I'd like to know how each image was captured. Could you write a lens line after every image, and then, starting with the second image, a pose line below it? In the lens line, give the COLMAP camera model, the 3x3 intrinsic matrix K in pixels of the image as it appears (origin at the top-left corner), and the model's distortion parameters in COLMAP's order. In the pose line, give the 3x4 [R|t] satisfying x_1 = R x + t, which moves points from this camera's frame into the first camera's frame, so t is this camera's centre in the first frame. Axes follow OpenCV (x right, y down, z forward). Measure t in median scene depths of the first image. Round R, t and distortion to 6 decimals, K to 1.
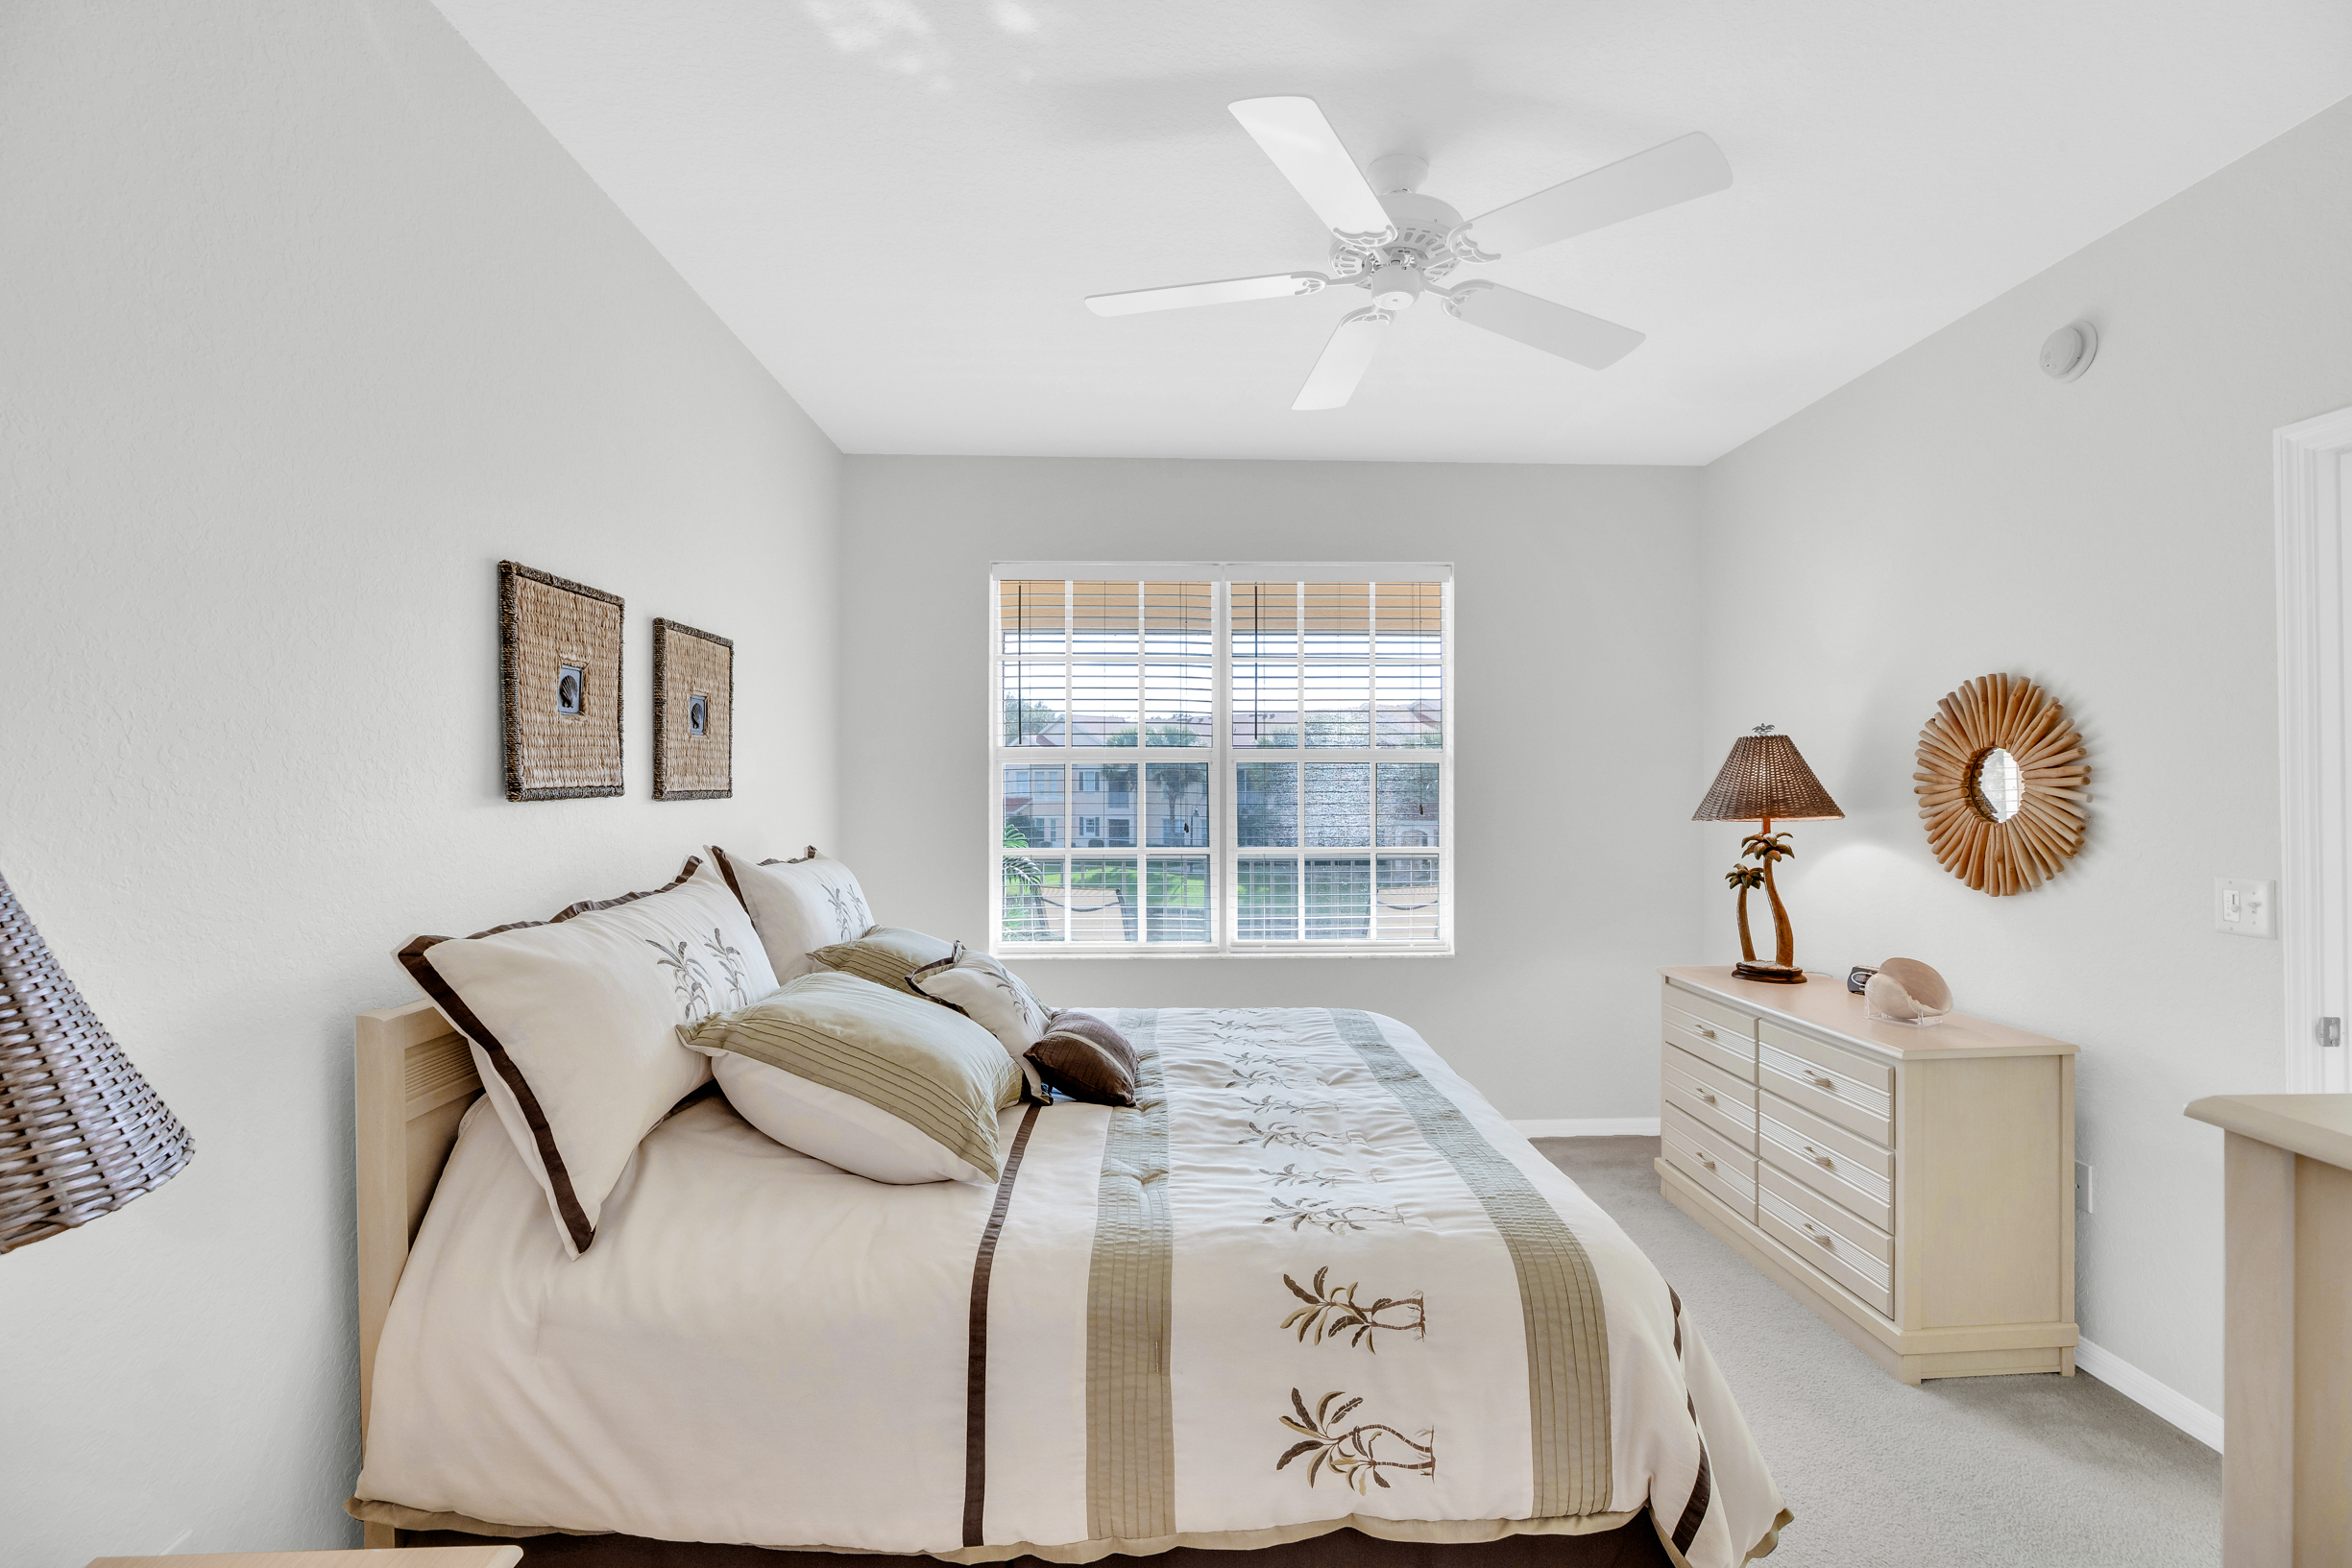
lens RADIAL K [[1080.4, 0, 1187.0], [0, 1080.4, 777.0], [0, 0, 1]] dist [-0.047404, 0.014959]
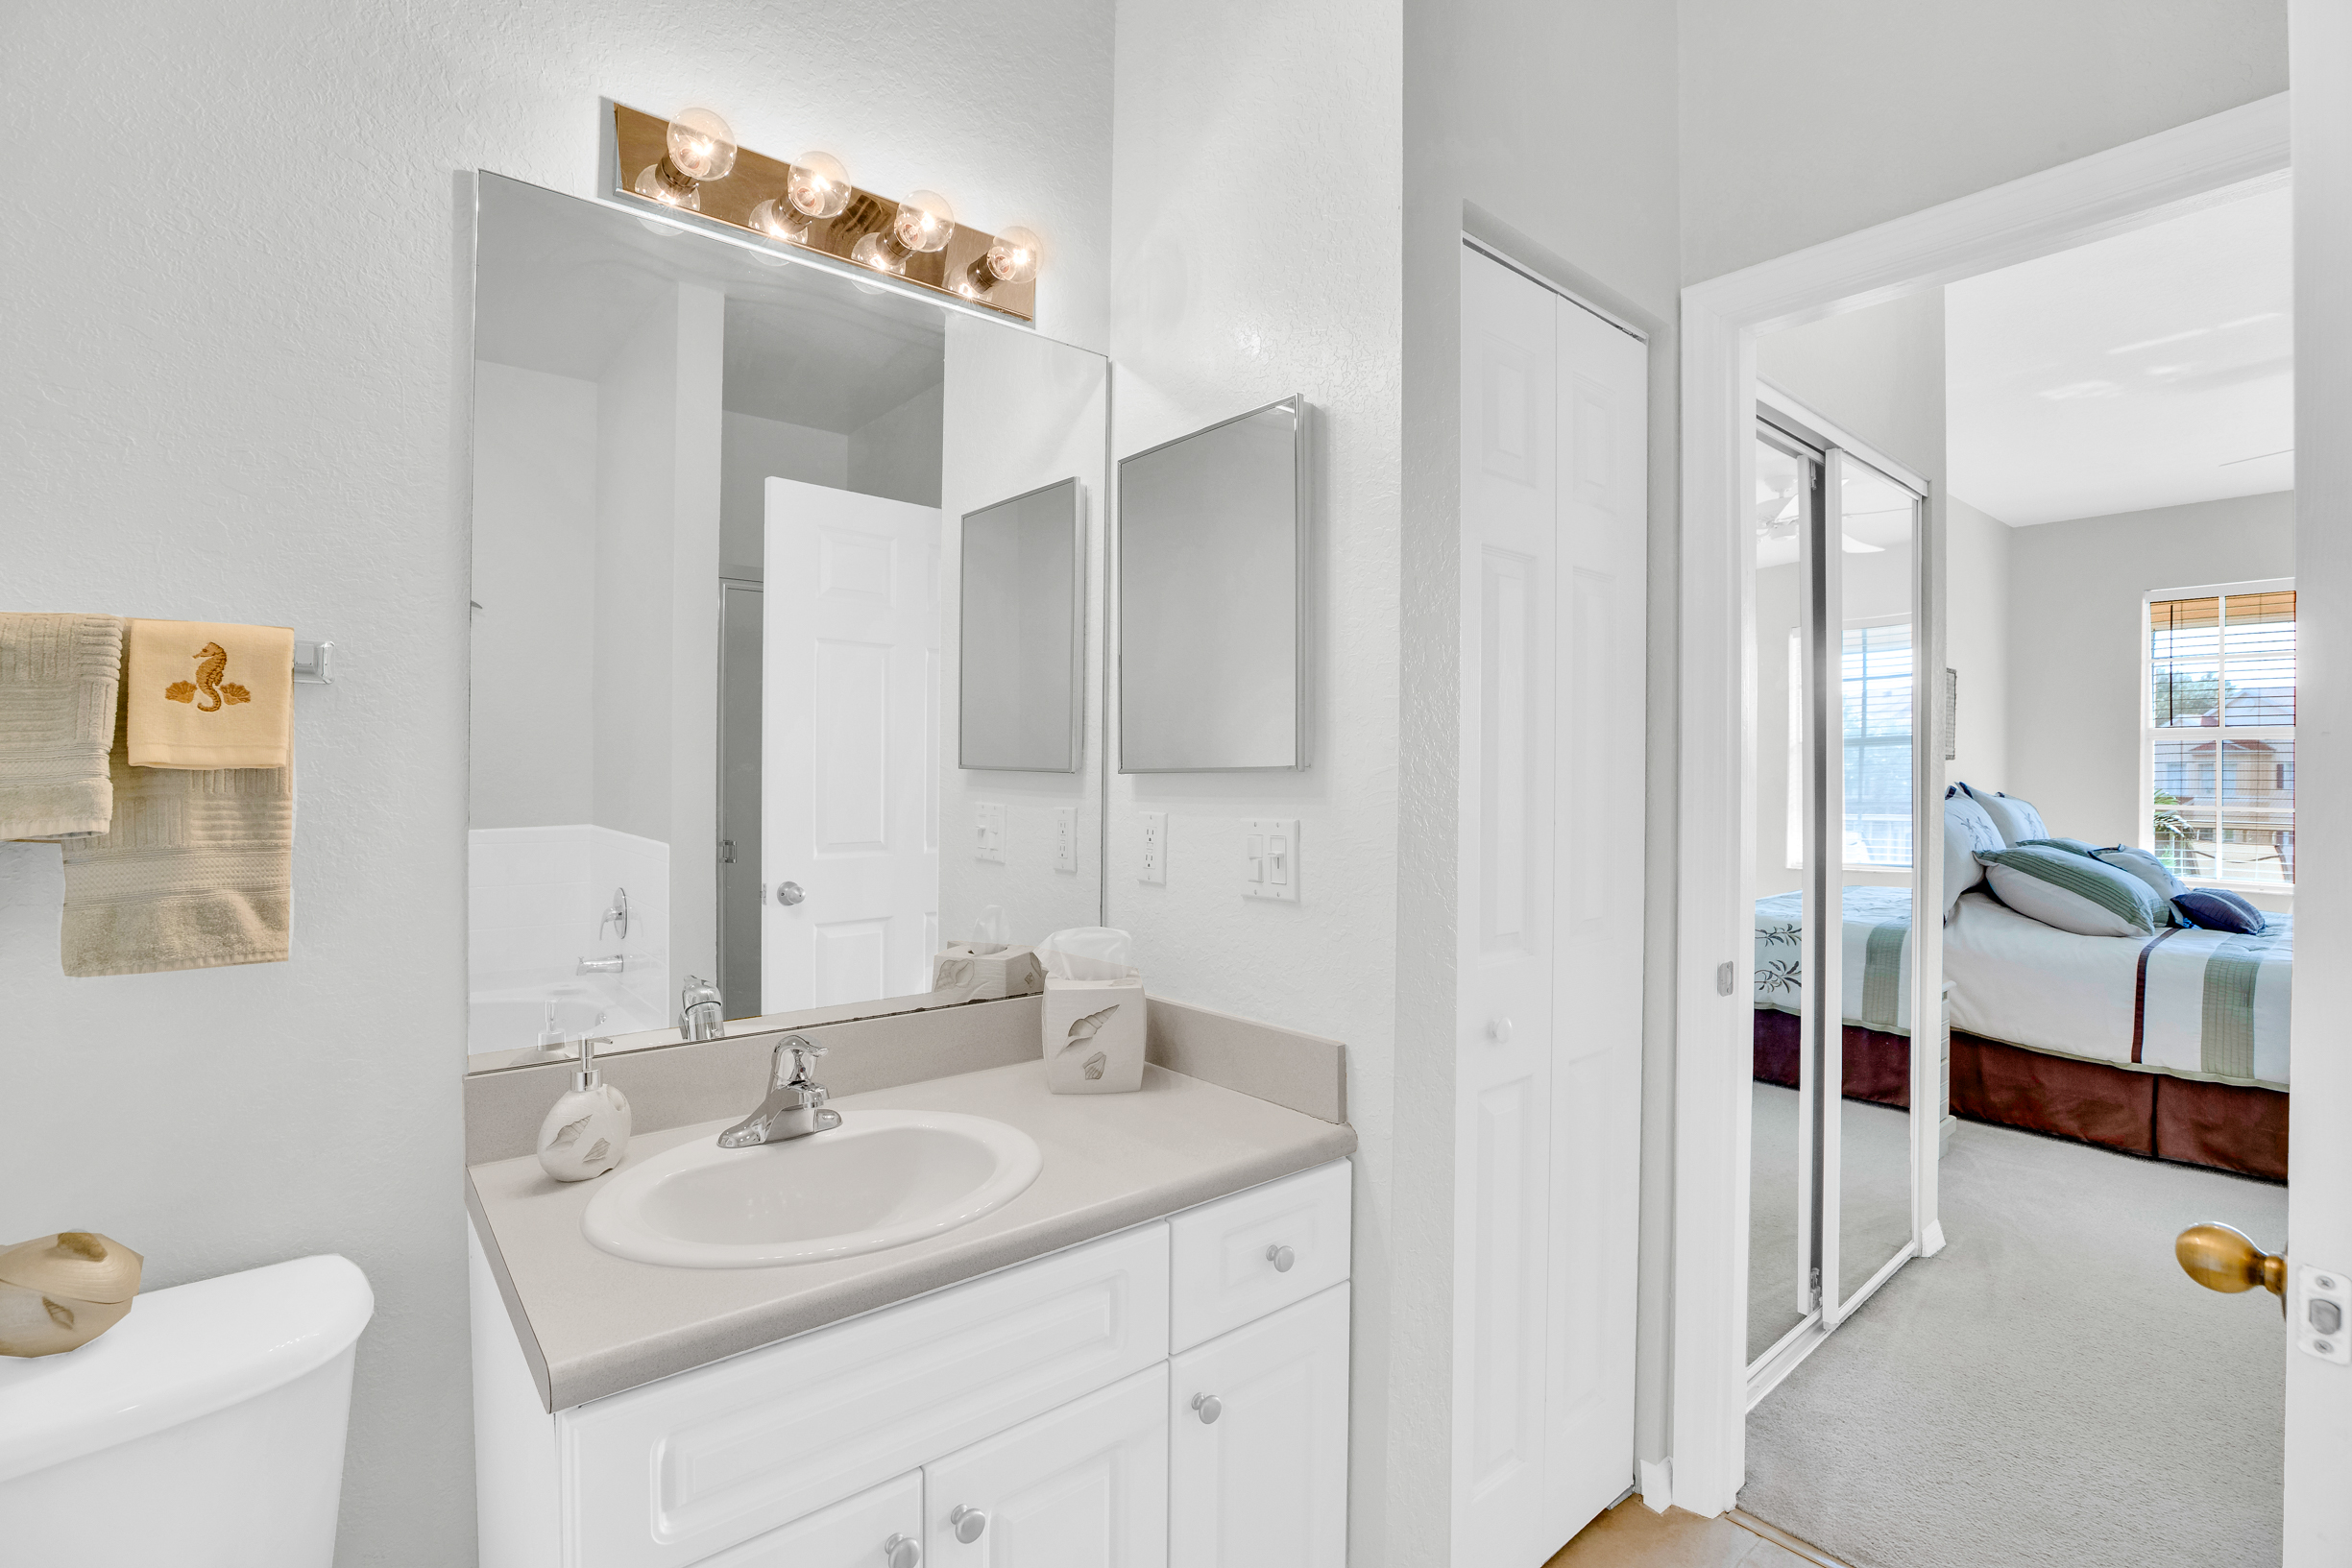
lens RADIAL K [[1080.4, 0, 1187.0], [0, 1080.4, 777.0], [0, 0, 1]] dist [-0.047404, 0.014959]
pose [[0.615905, 0.011386, -0.787738, 0.241623], [-0.006013, 0.999934, 0.009751, 0.057273], [0.787797, -0.001269, 0.615933, -1.558349]]
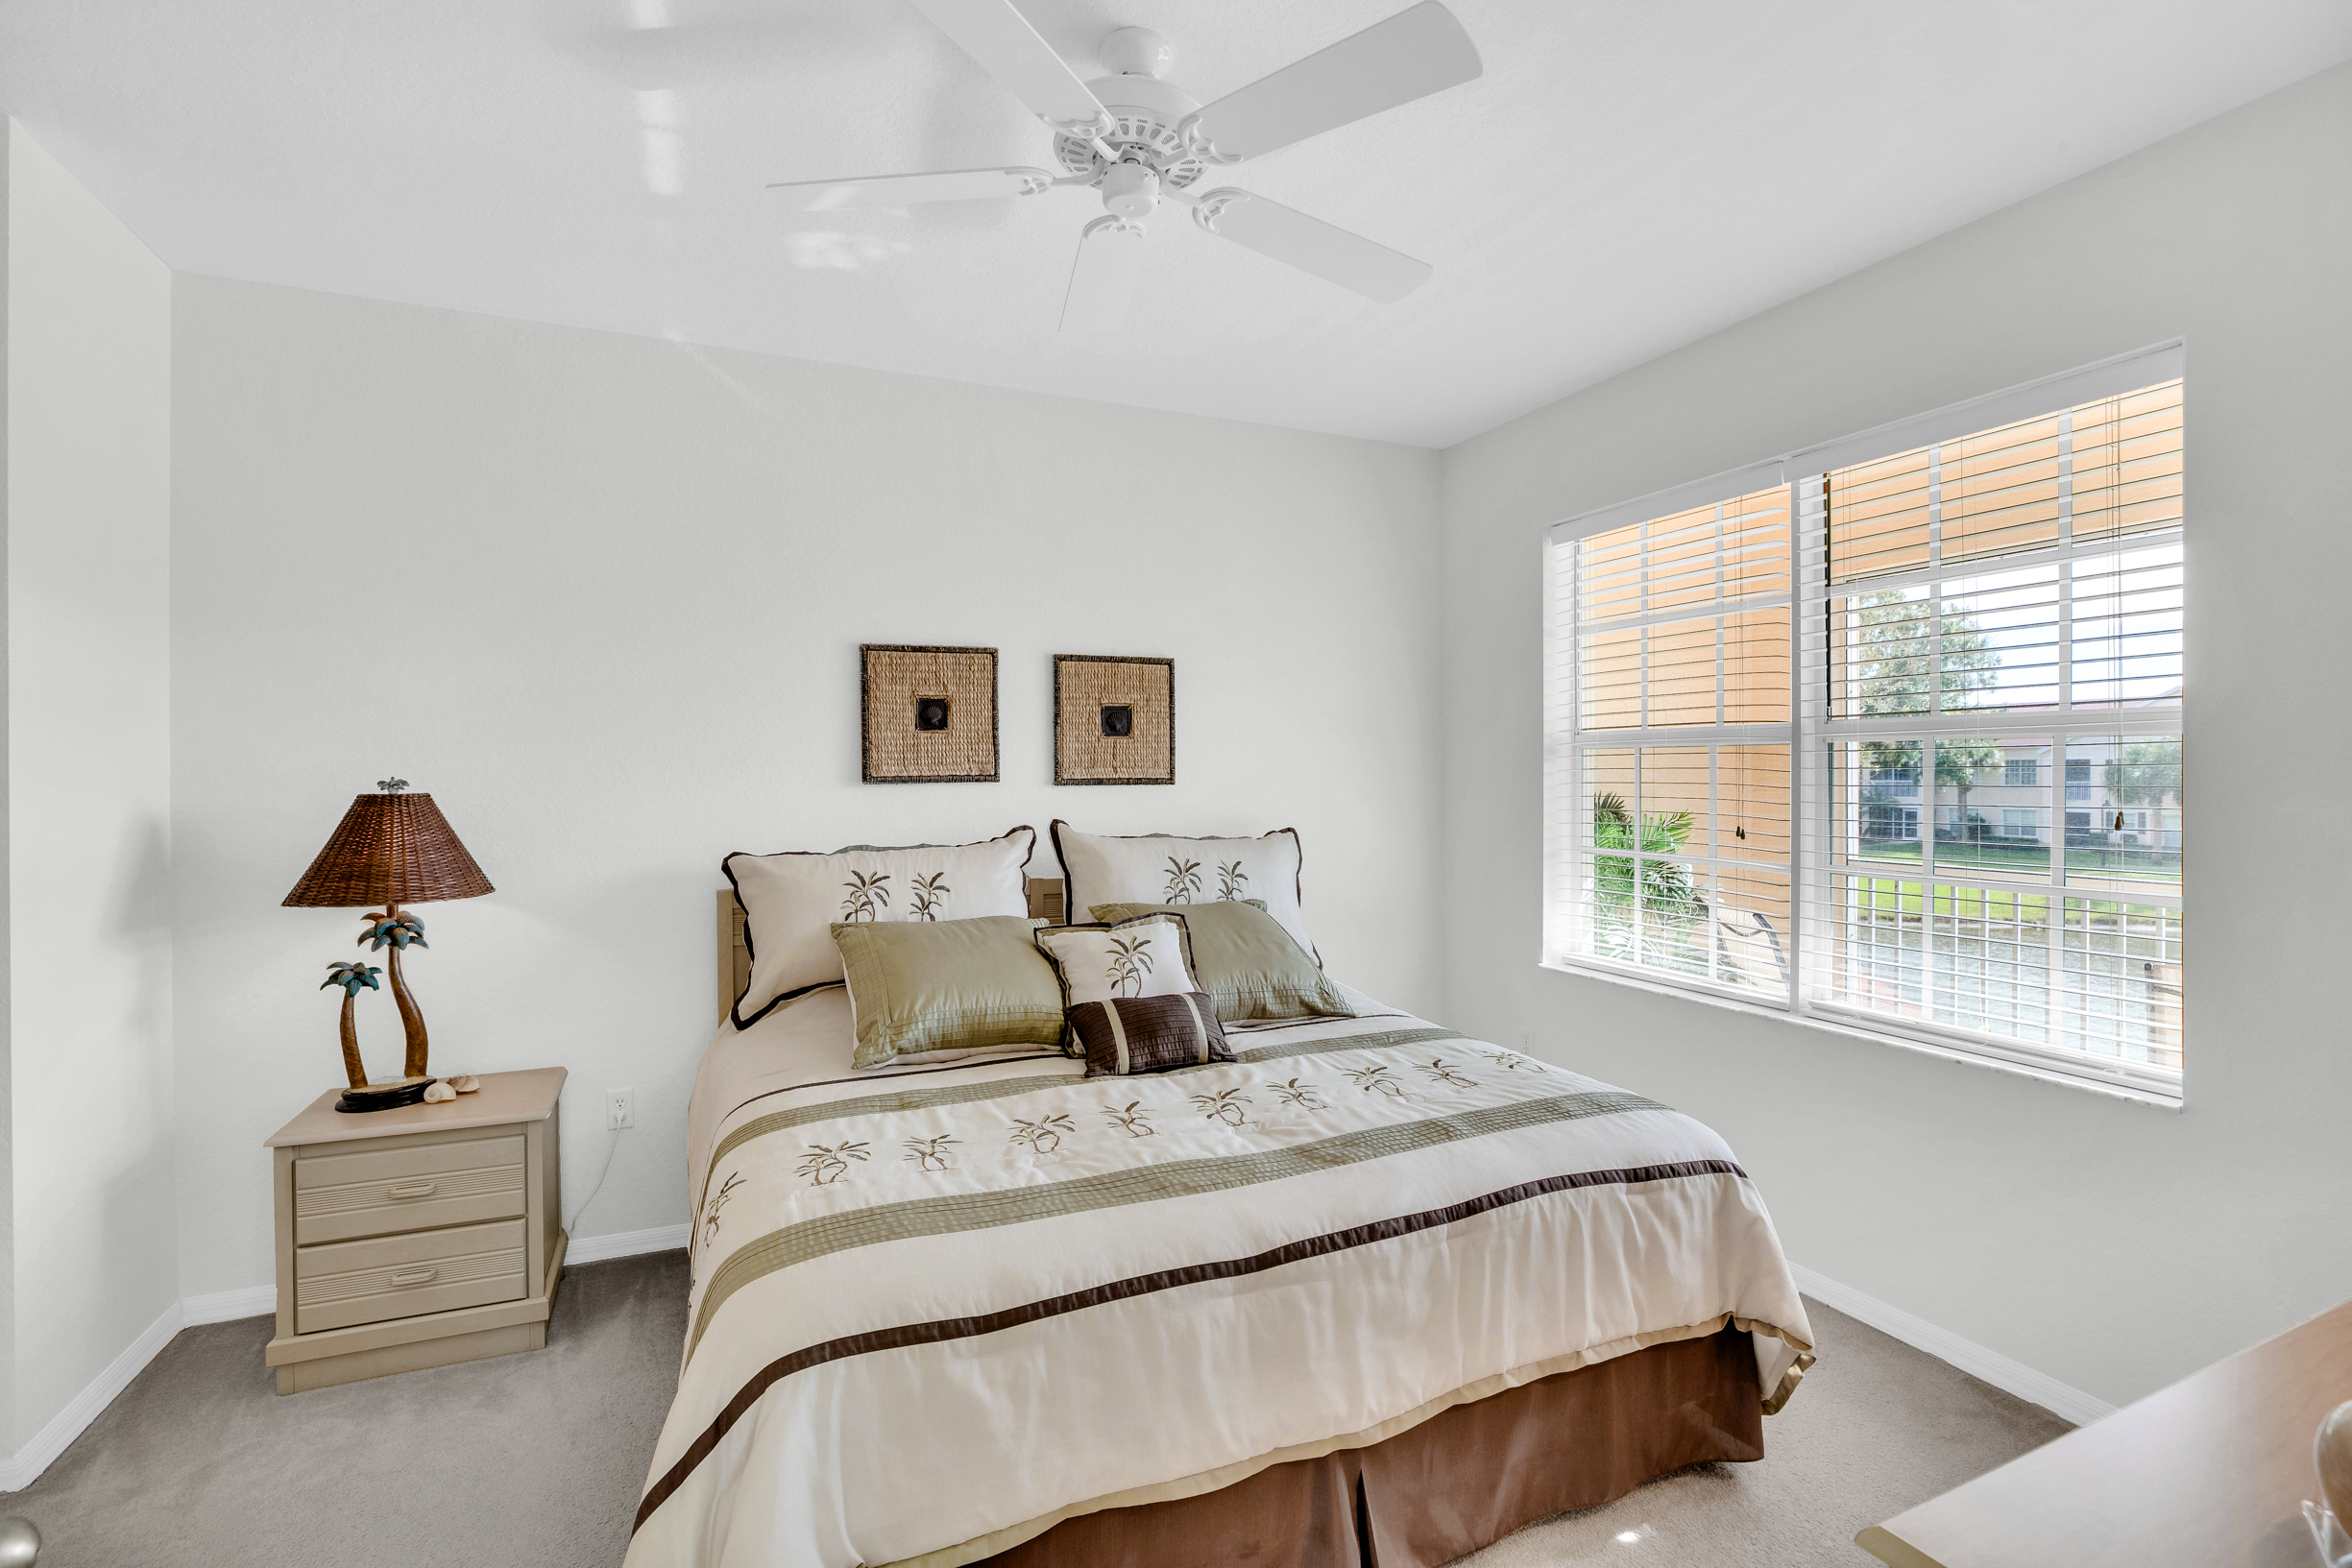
lens RADIAL K [[1080.4, 0, 1187.0], [0, 1080.4, 777.0], [0, 0, 1]] dist [-0.047404, 0.014959]
pose [[0.369468, -0.000091, -0.929243, 1.094824], [0.008031, 0.999963, 0.003096, 0.009868], [0.929209, -0.008607, 0.369455, 0.796377]]
